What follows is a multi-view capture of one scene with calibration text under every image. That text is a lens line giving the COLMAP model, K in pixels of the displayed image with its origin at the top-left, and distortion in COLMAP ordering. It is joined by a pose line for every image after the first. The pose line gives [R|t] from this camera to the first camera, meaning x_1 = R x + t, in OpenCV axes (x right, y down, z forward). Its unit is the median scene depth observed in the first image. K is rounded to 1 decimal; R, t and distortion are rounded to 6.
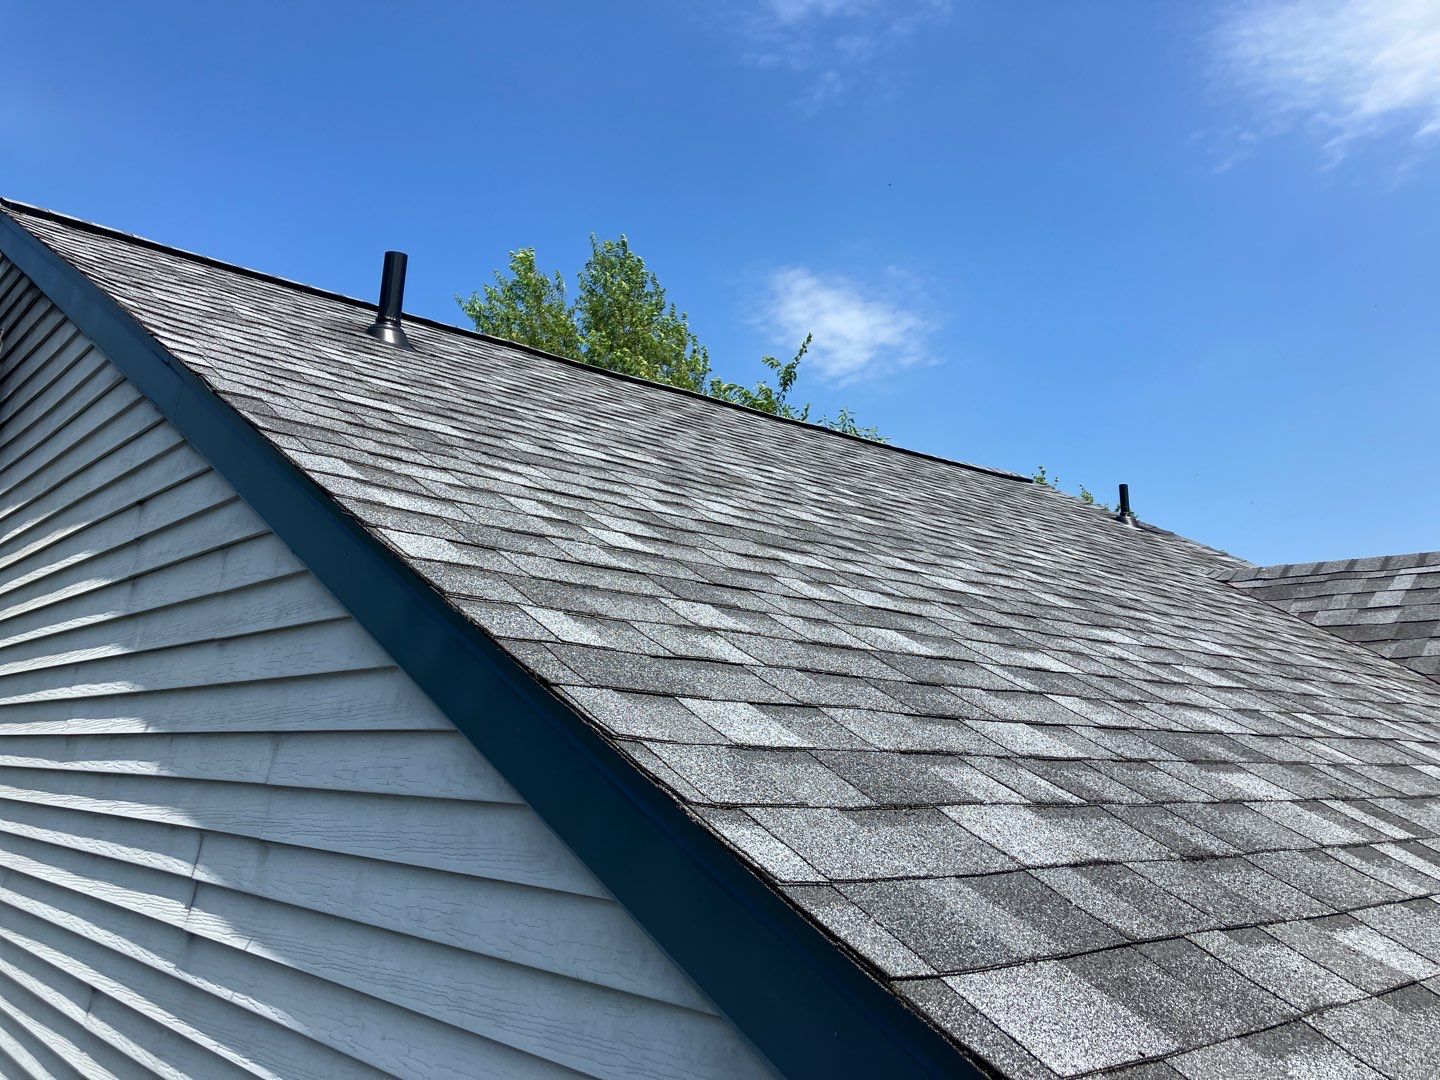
lens RADIAL K [[1126.6, 0, 712.2], [0, 1126.6, 531.7], [0, 0, 1]] dist [-0.009317, -0.021770]
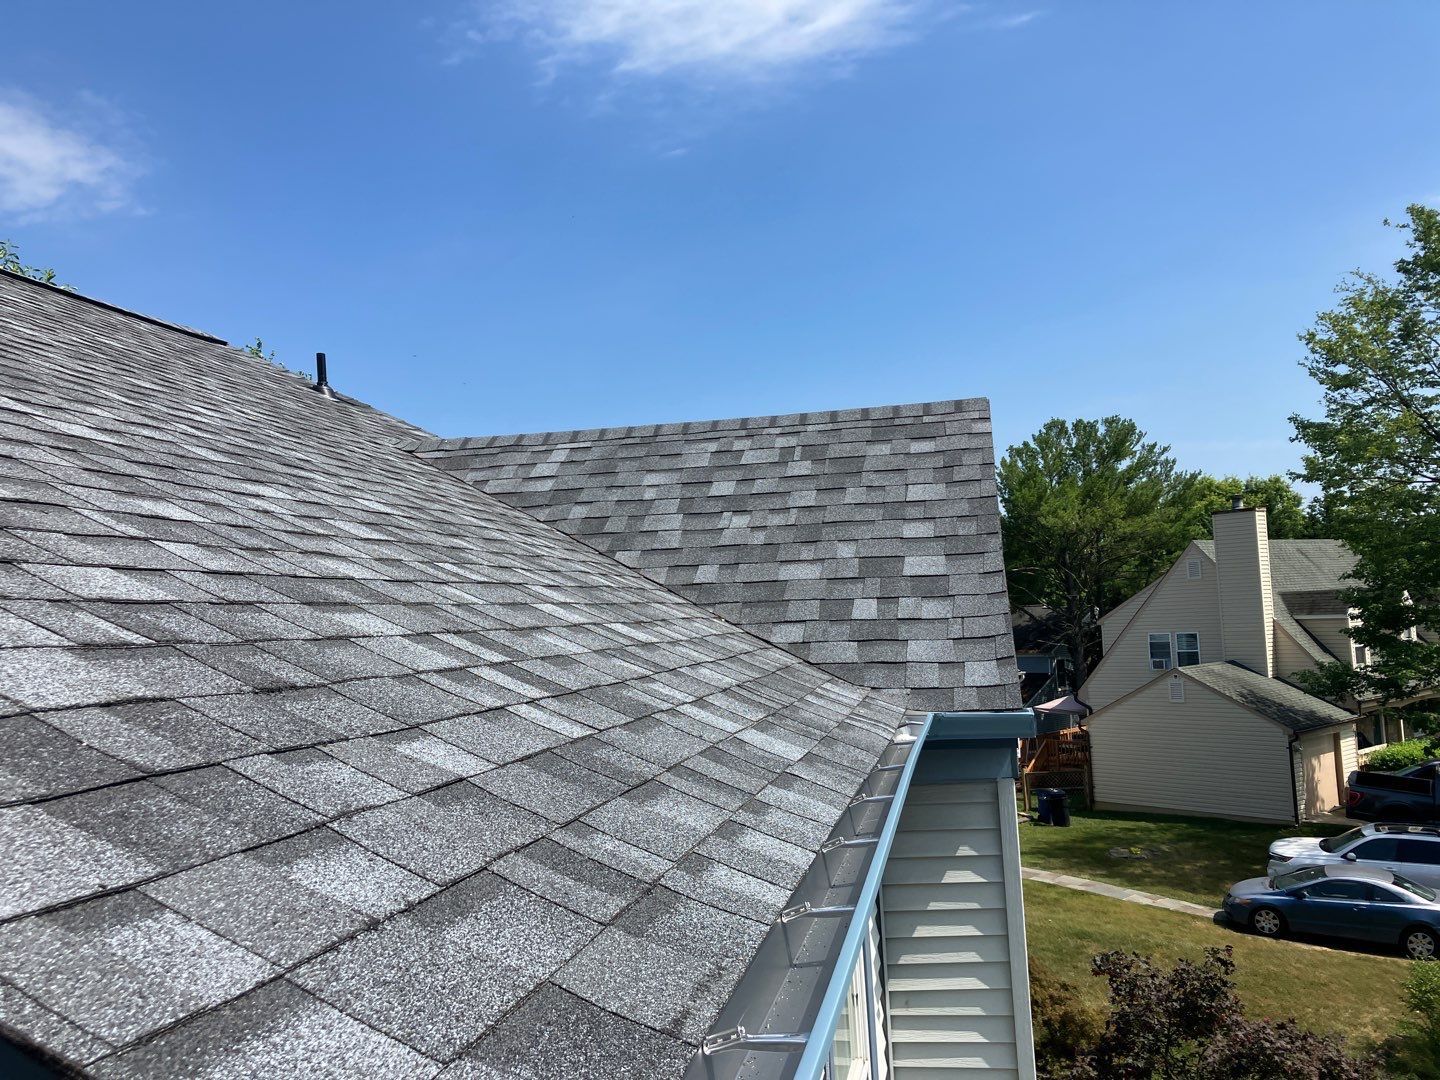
lens RADIAL K [[1126.6, 0, 721.0], [0, 1126.6, 549.9], [0, 0, 1]] dist [-0.009317, -0.021770]
pose [[0.783367, -0.025077, 0.621054, 0.073879], [-0.049935, 0.993417, 0.103098, 0.028407], [-0.619551, -0.111775, 0.776958, 0.012323]]
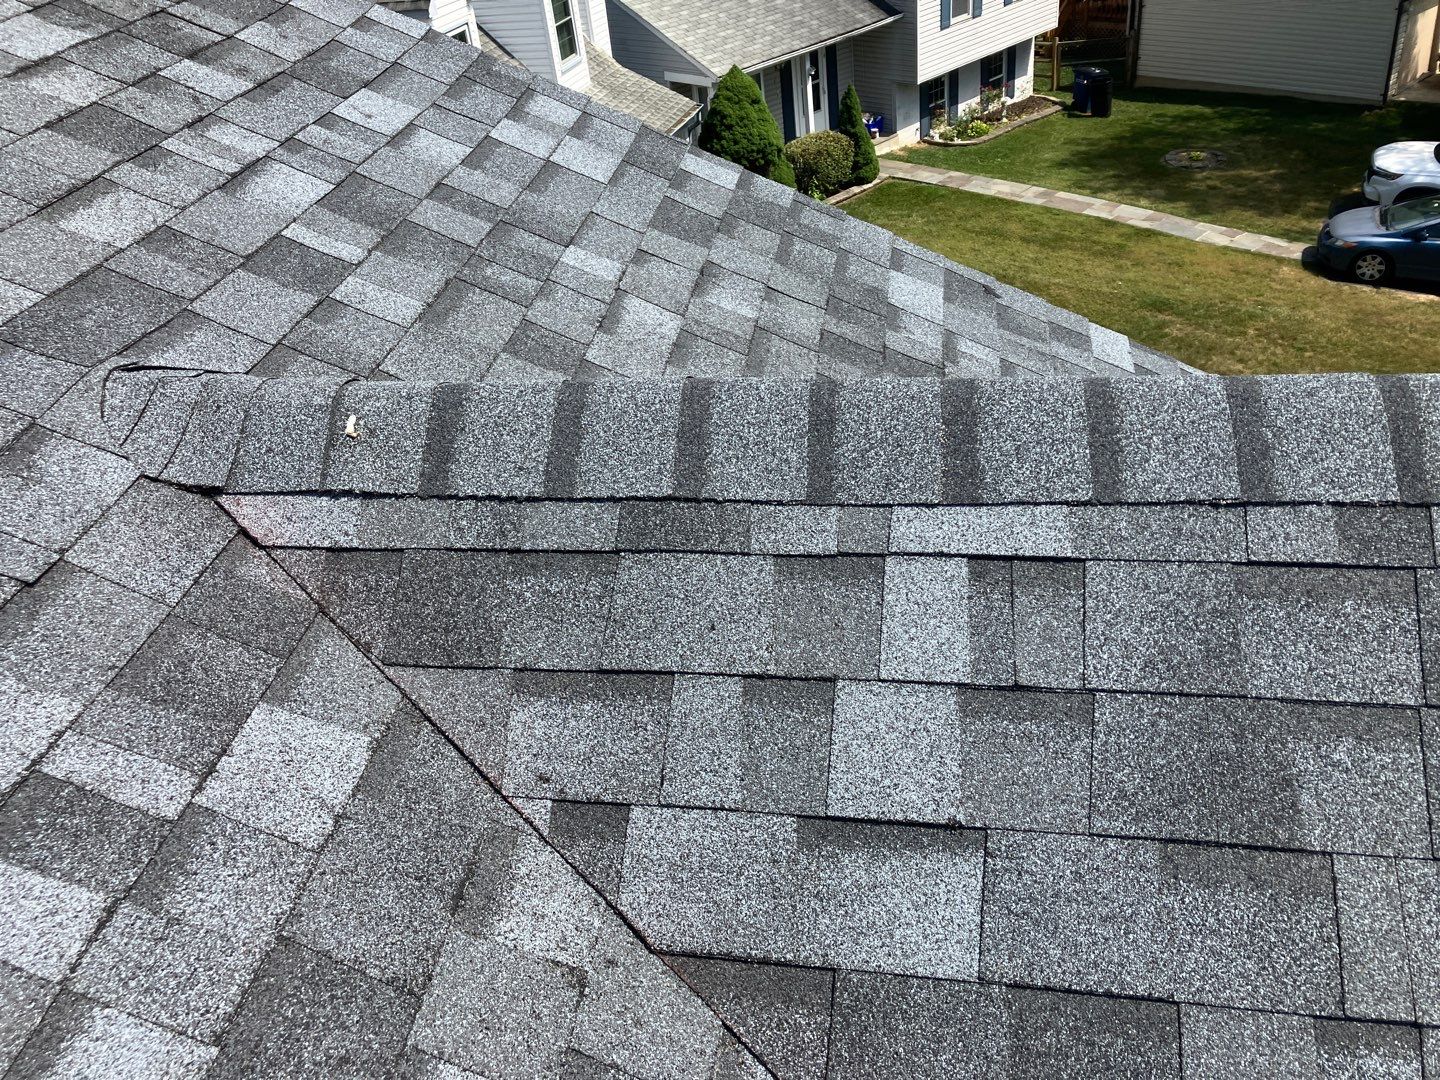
lens RADIAL K [[1126.6, 0, 684.6], [0, 1126.6, 549.2], [0, 0, 1]] dist [-0.009317, -0.021770]
pose [[0.753910, -0.458980, 0.470060, 0.921675], [0.009516, 0.723043, 0.690737, -0.251487], [-0.656908, -0.516281, 0.549478, 1.772303]]
